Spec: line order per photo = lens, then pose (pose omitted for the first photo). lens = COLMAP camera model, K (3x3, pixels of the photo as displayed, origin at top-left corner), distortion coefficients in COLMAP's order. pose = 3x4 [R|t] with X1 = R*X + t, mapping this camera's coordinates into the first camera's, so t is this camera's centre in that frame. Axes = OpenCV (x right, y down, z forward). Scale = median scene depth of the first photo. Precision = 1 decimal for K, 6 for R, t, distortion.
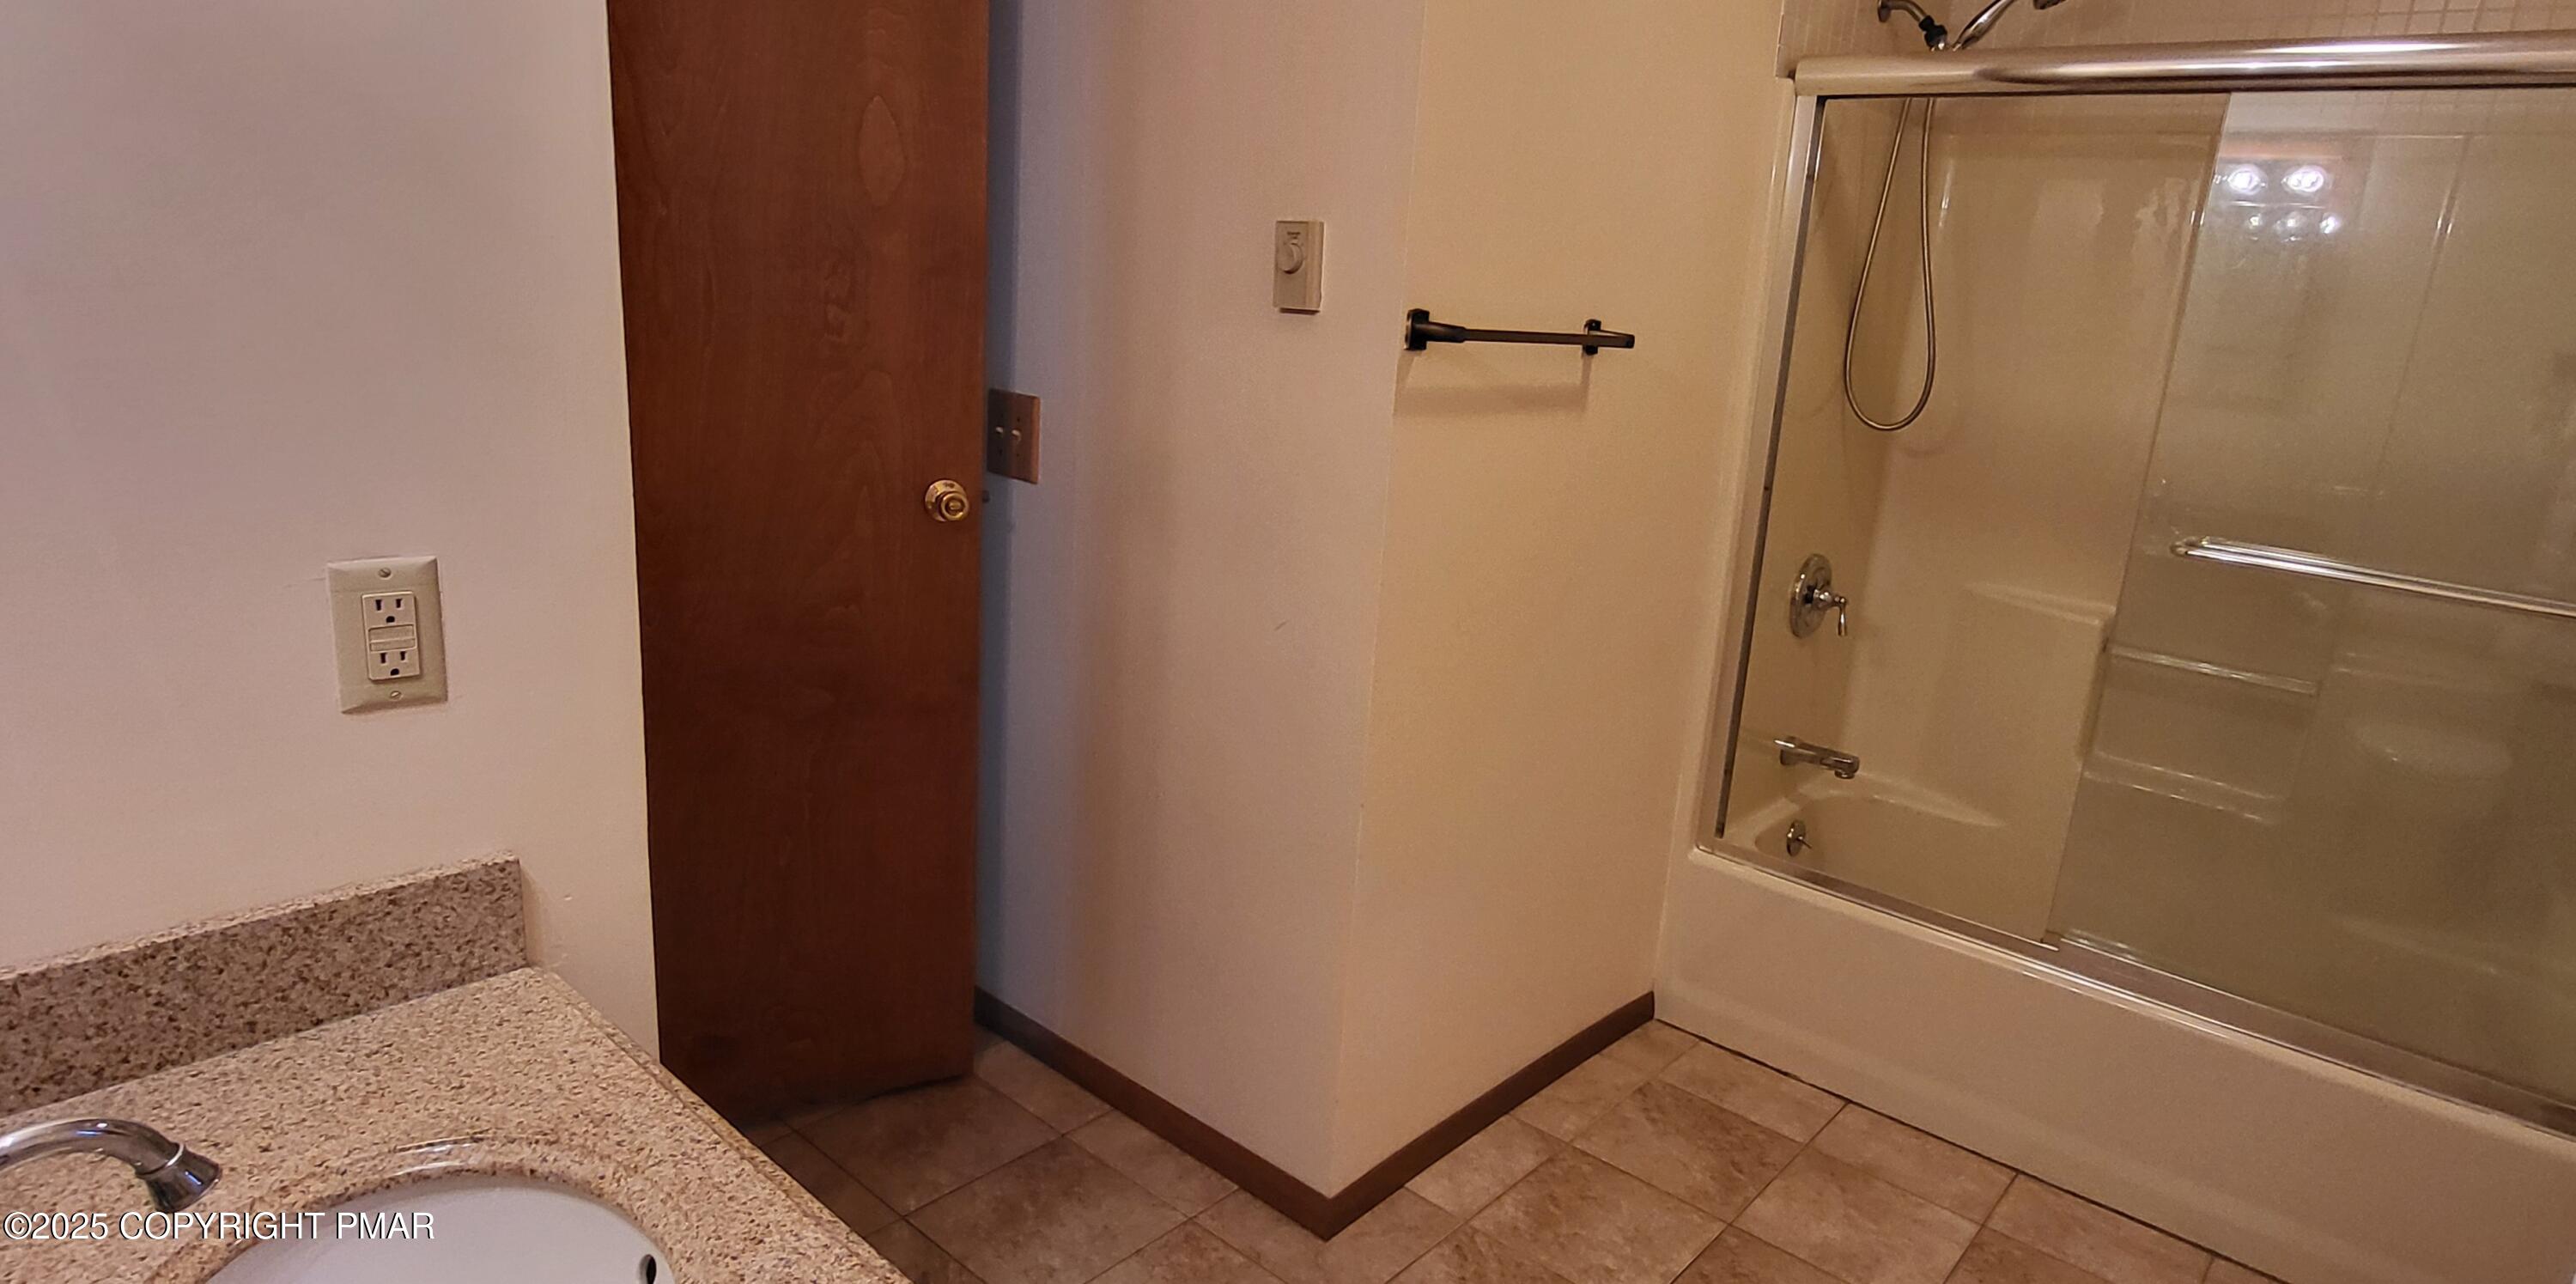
lens RADIAL K [[1407.5, 0, 1302.8], [0, 1407.5, 627.2], [0, 0, 1]] dist [-0.000443, -0.000109]
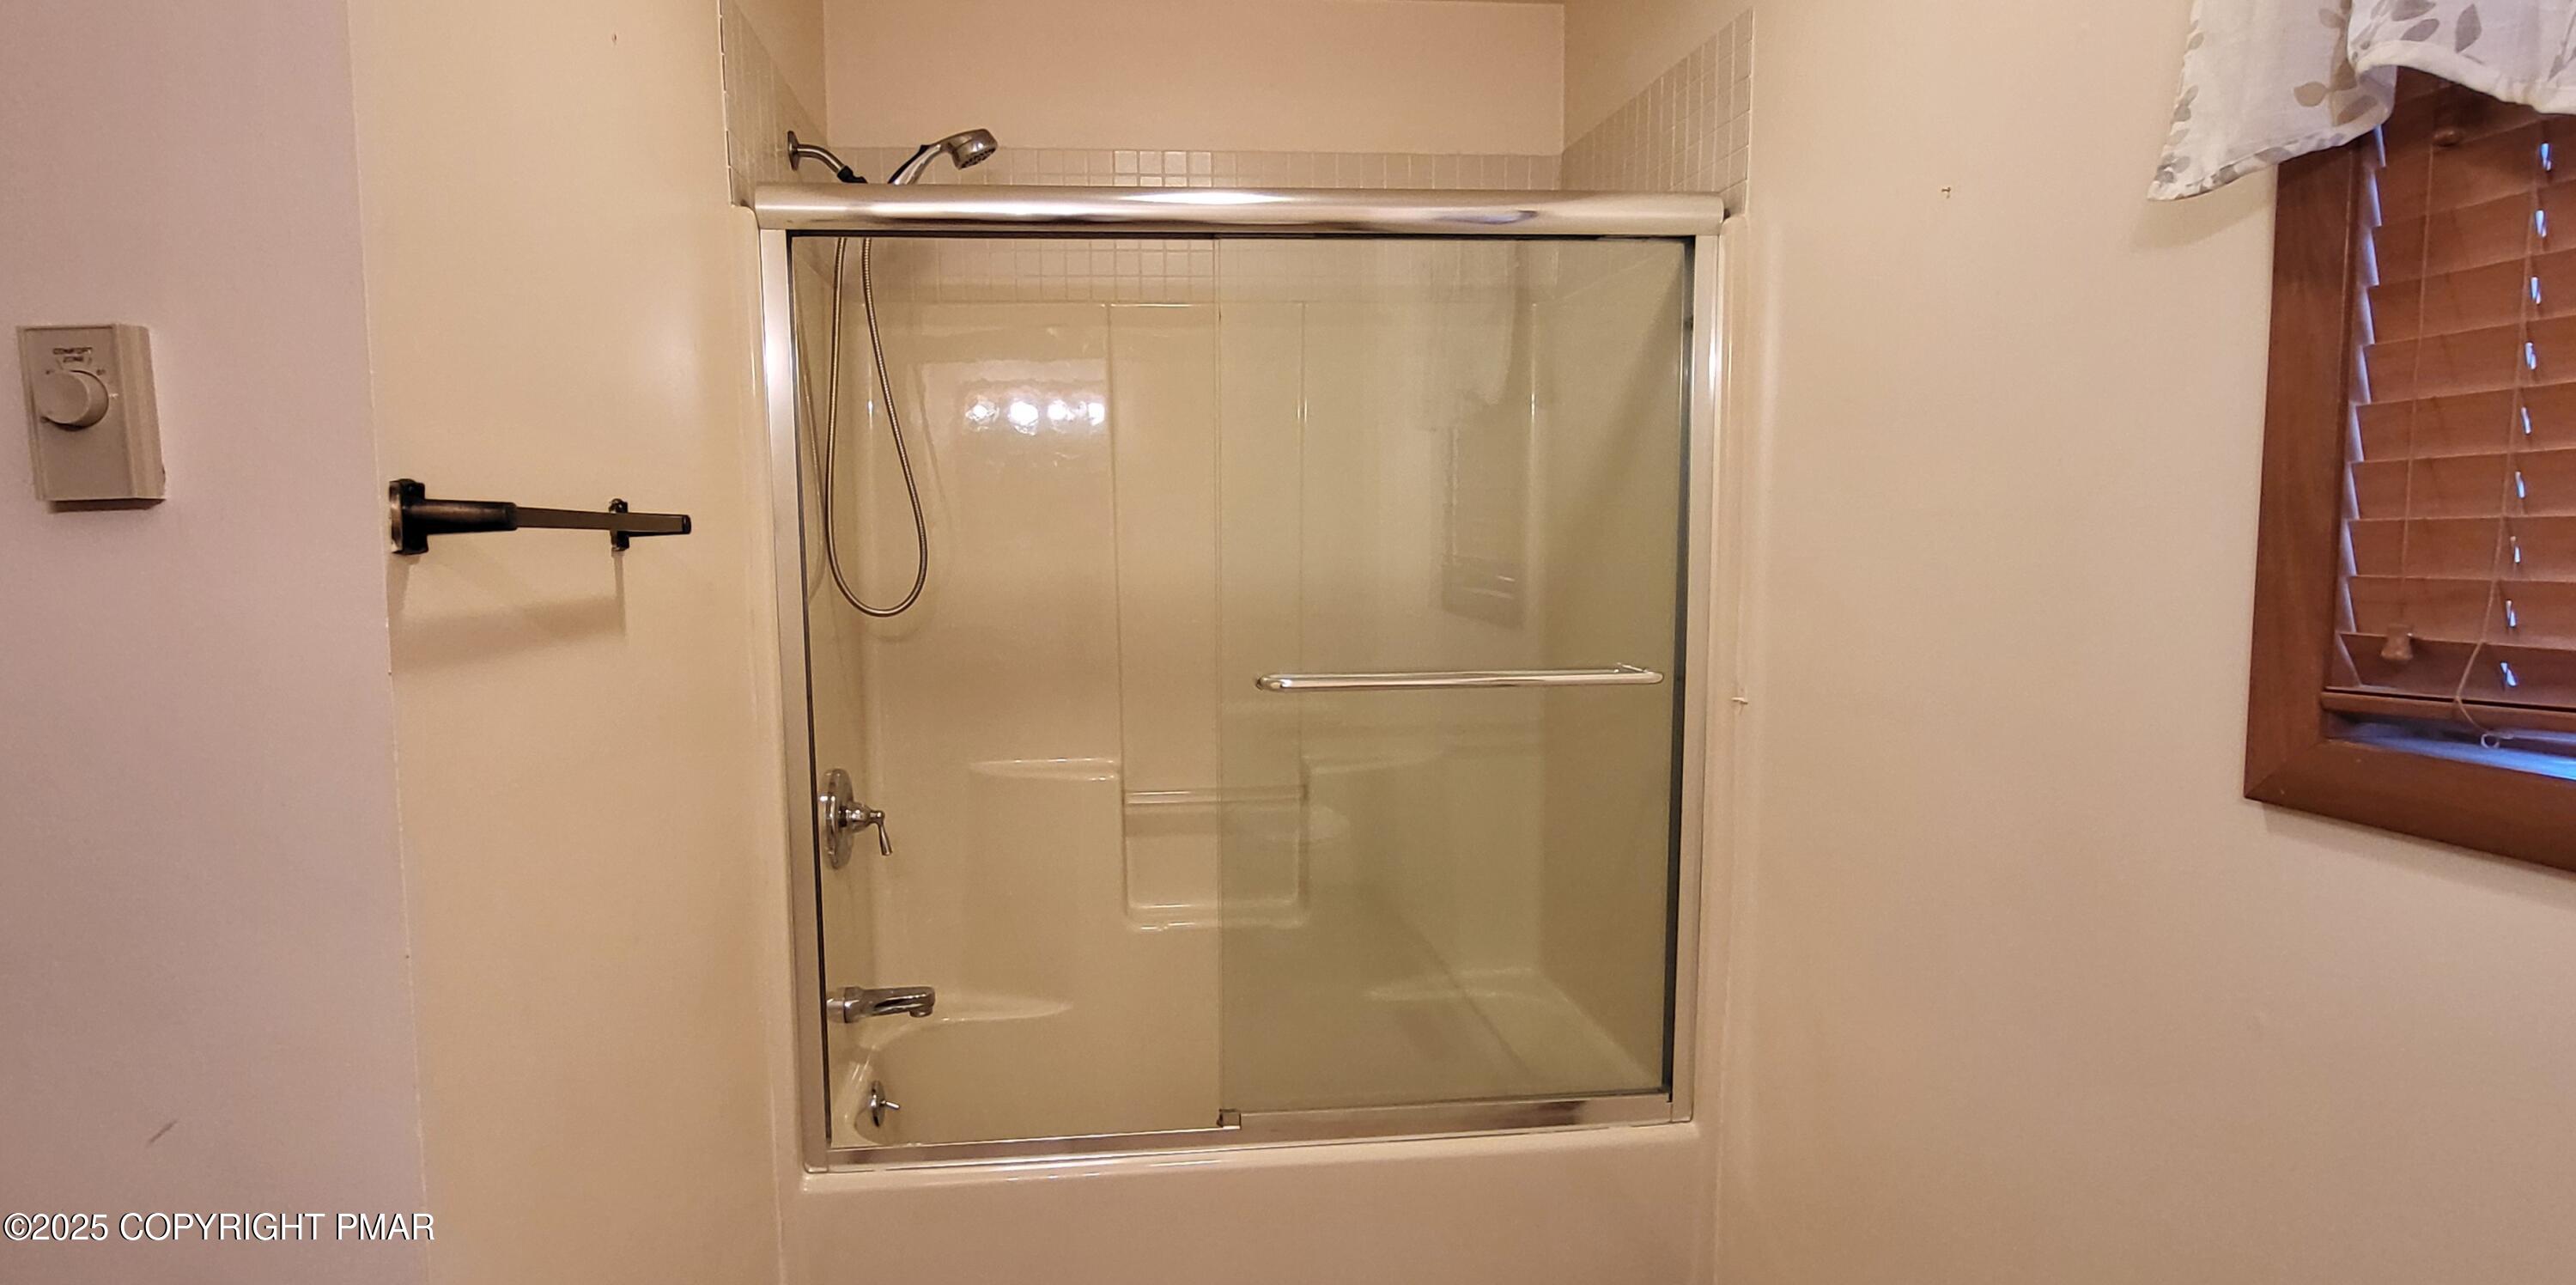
lens RADIAL K [[1407.6, 0, 1302.8], [0, 1407.6, 627.7], [0, 0, 1]] dist [-0.000443, -0.000109]
pose [[0.685336, -0.137435, 0.715140, -0.051014], [0.238302, 0.970287, -0.041902, -0.041784], [-0.688133, 0.199136, 0.697724, 0.254309]]
